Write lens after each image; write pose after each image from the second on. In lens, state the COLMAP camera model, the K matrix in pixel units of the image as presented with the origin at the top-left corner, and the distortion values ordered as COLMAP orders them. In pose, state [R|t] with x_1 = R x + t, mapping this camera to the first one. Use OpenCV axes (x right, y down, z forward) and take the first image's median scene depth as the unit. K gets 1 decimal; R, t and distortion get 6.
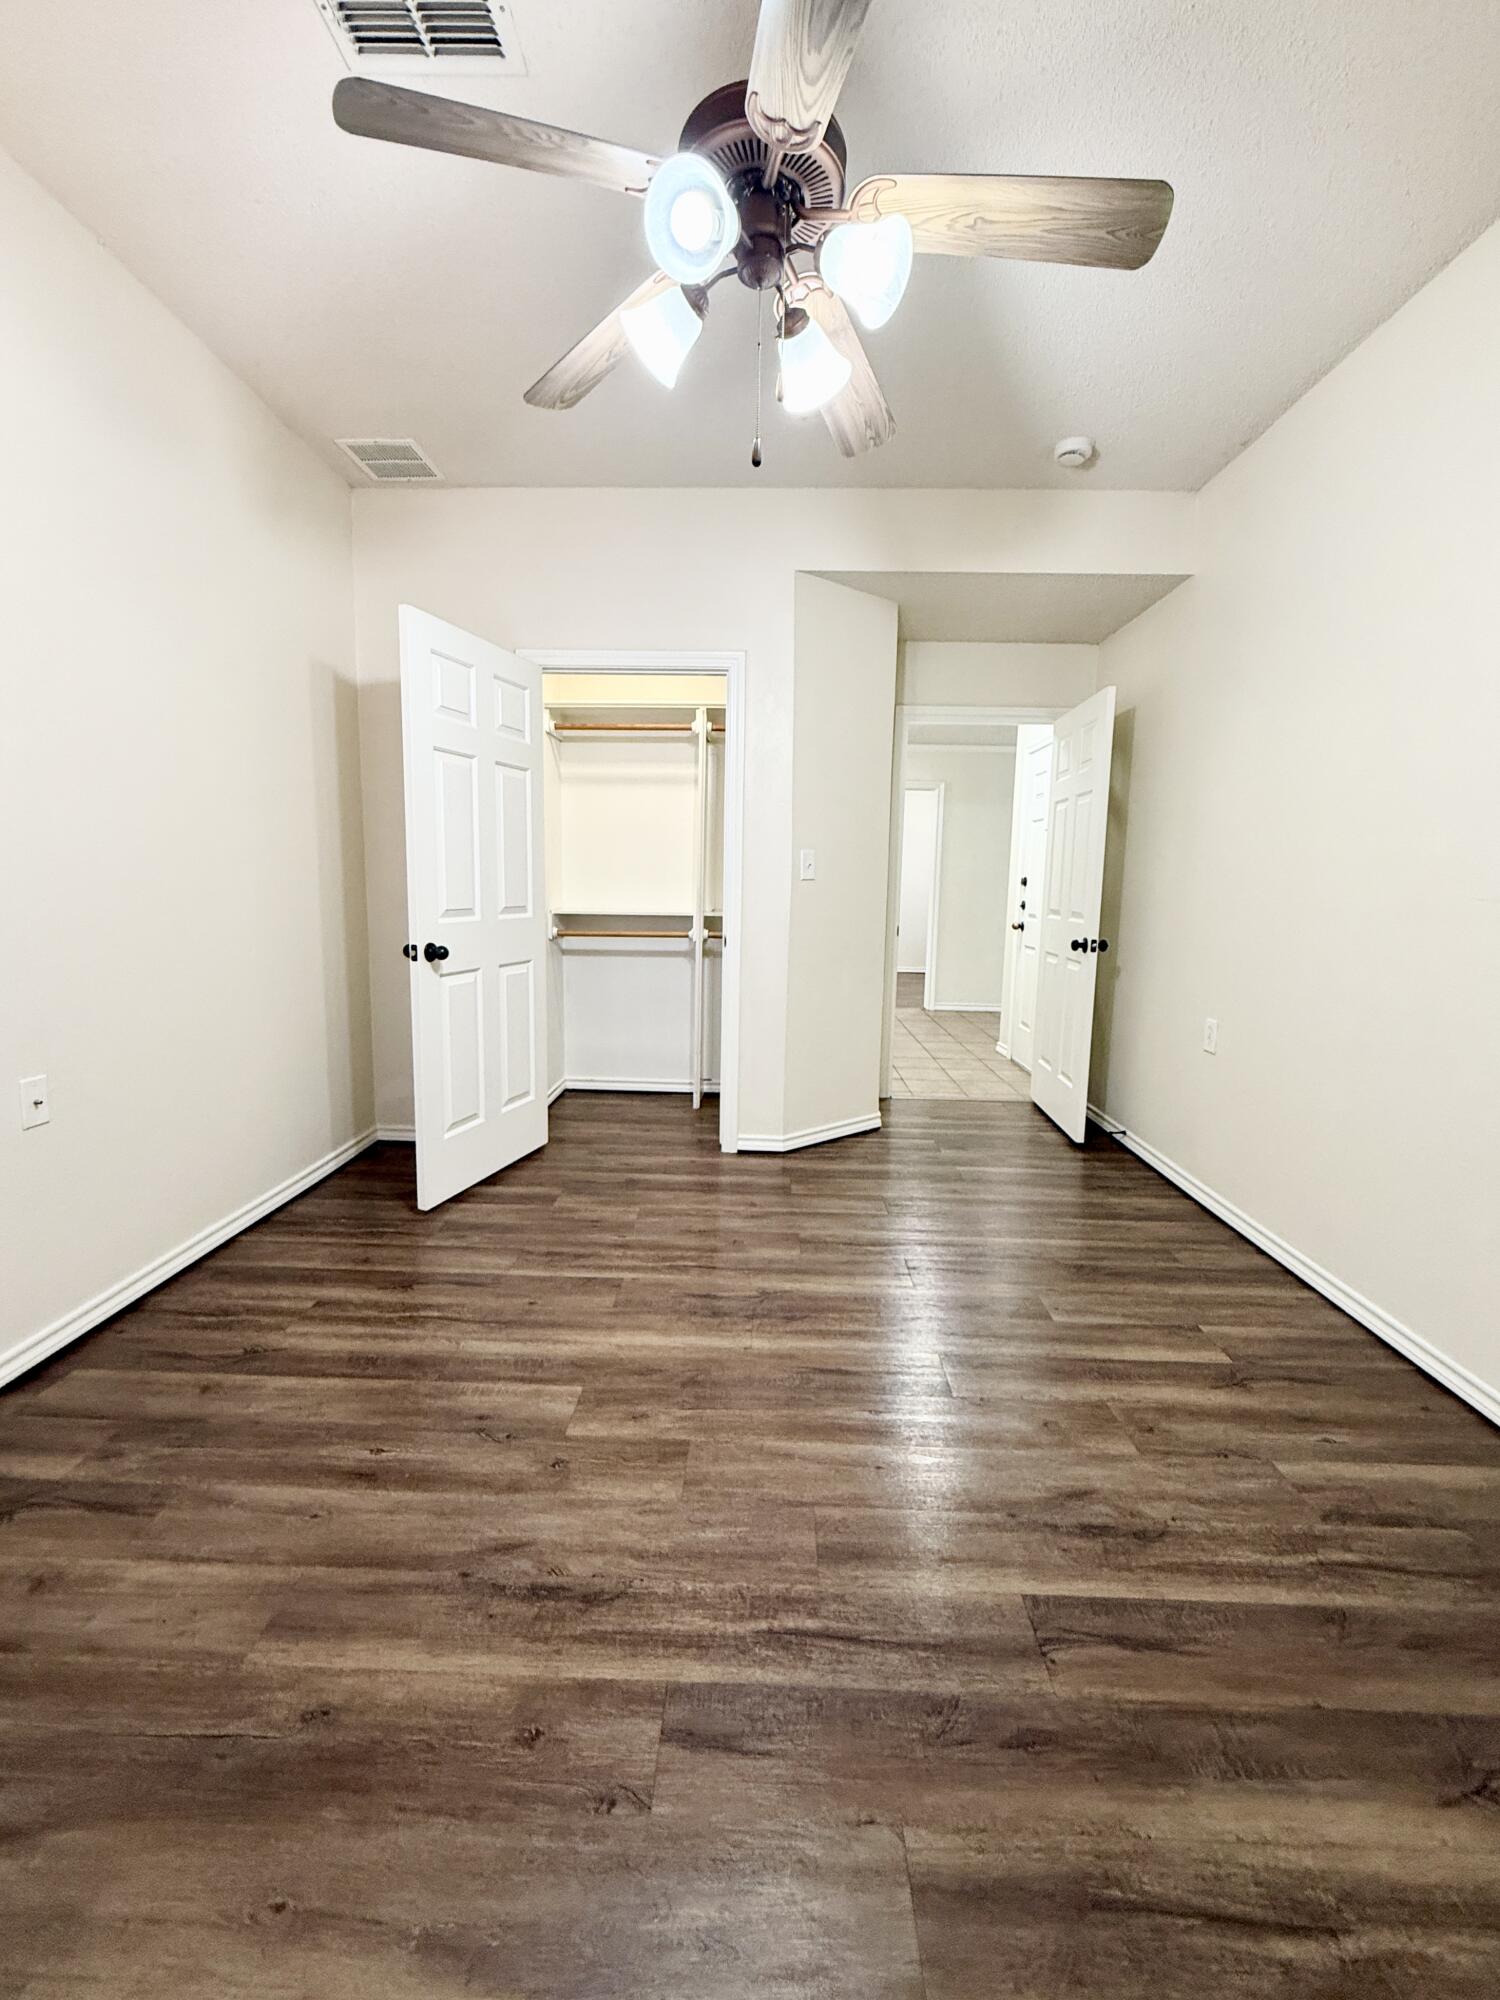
lens RADIAL K [[810.7, 0, 754.3], [0, 810.7, 989.1], [0, 0, 1]] dist [-0.002610, -0.000205]
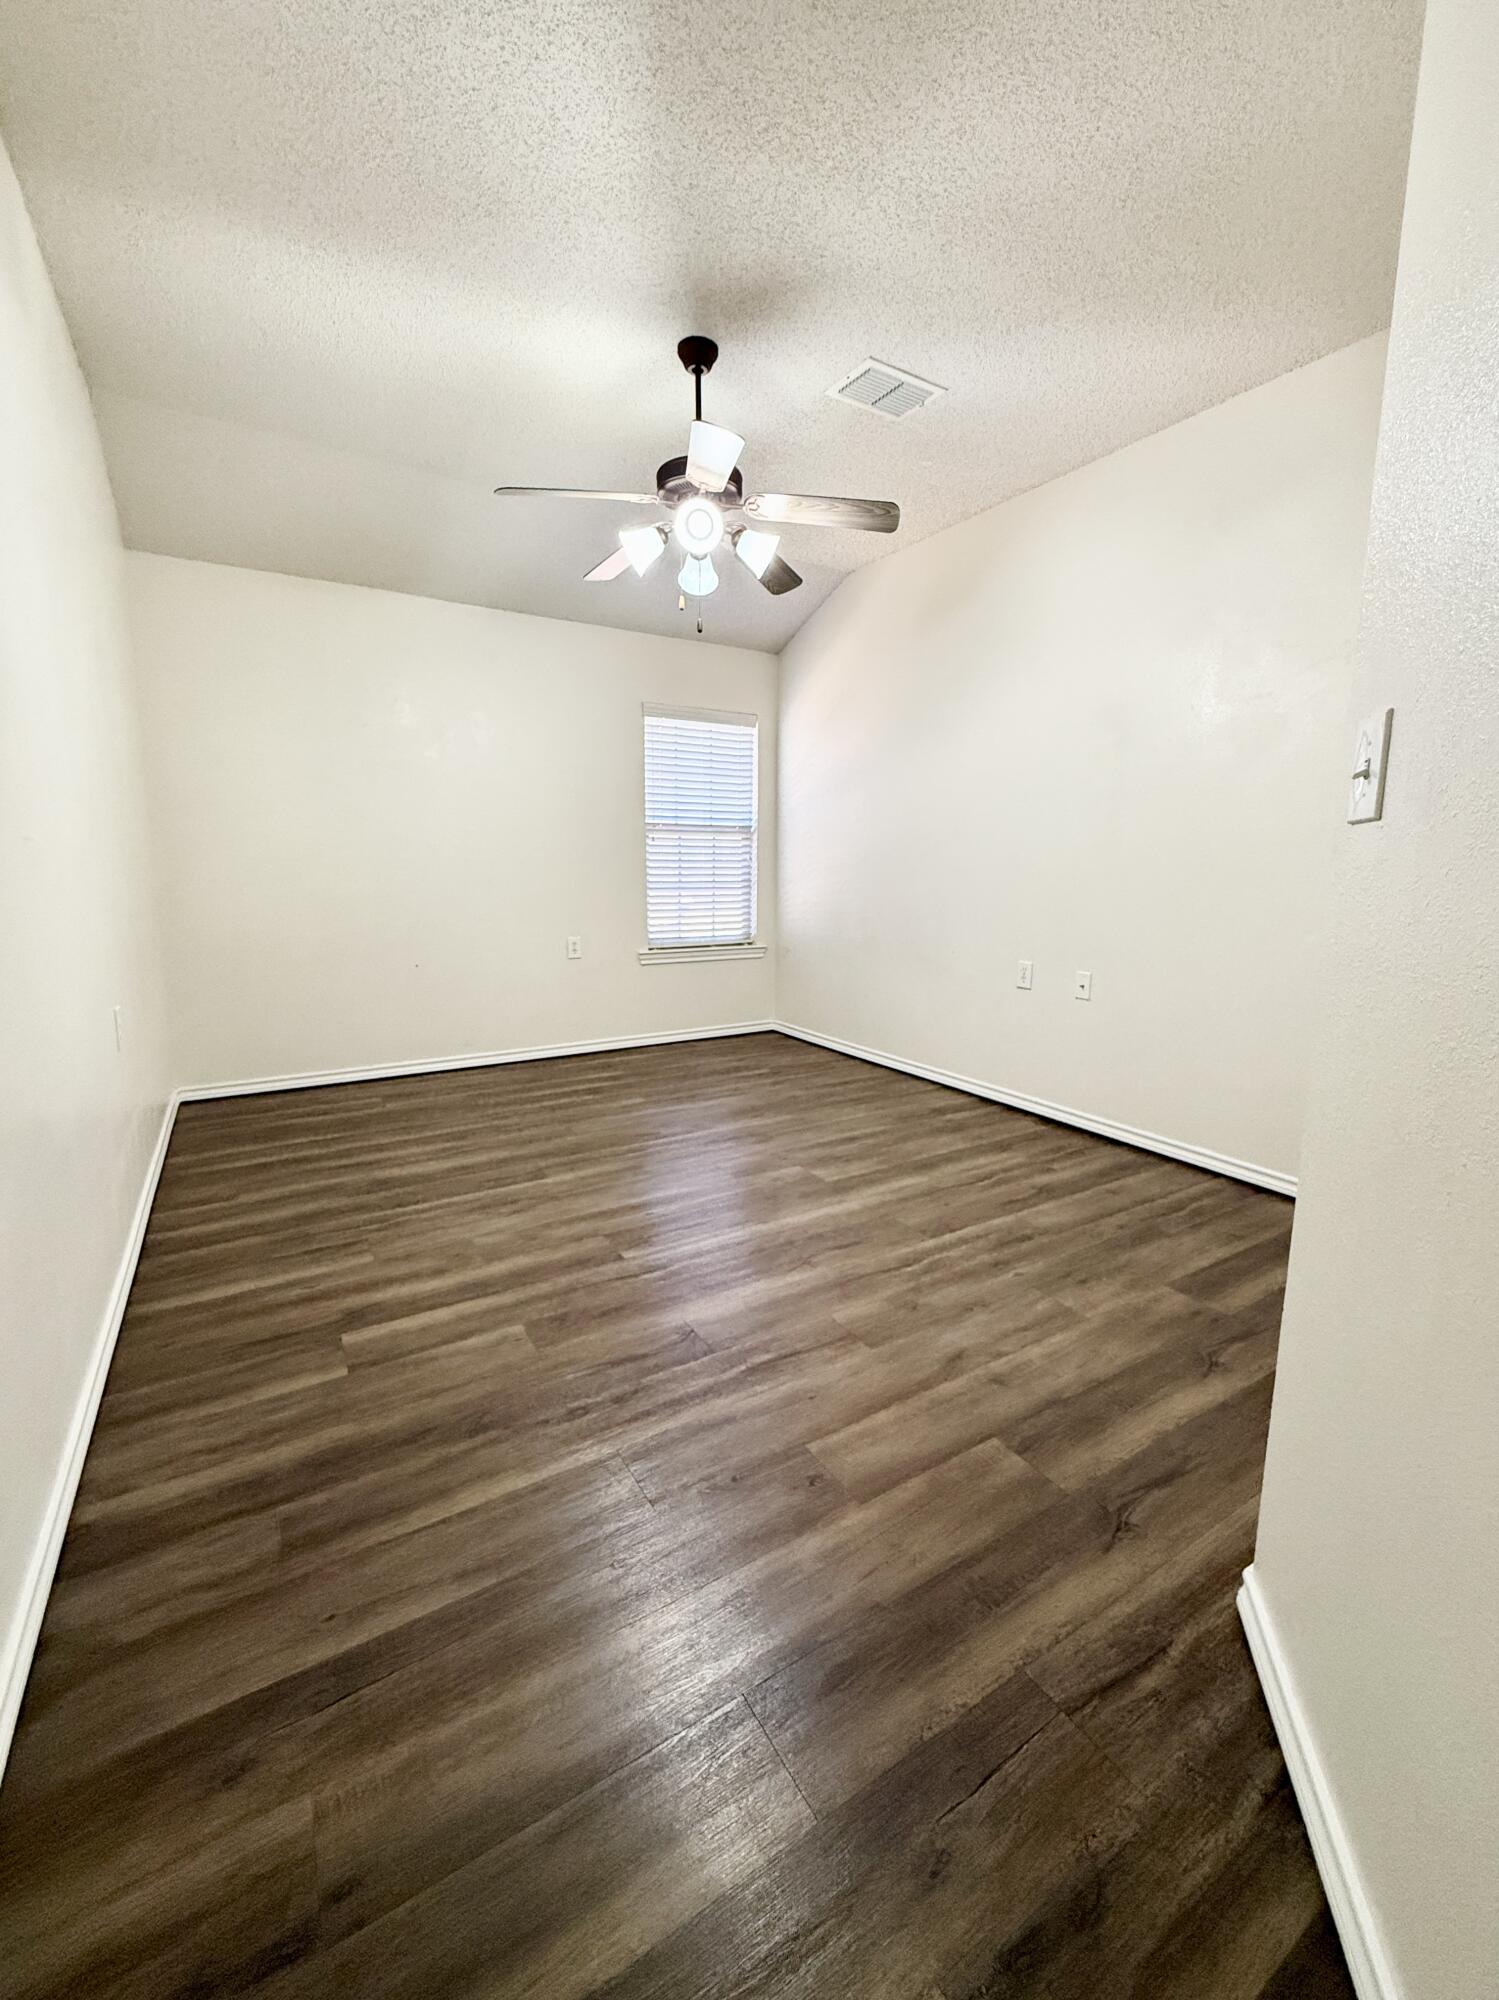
lens RADIAL K [[810.7, 0, 753.8], [0, 810.7, 989.1], [0, 0, 1]] dist [-0.002610, -0.000205]
pose [[-0.833991, 0.057384, -0.548786, 0.660289], [-0.096962, 0.963859, 0.248141, -0.211335], [0.543192, 0.260159, -0.798286, 1.856469]]
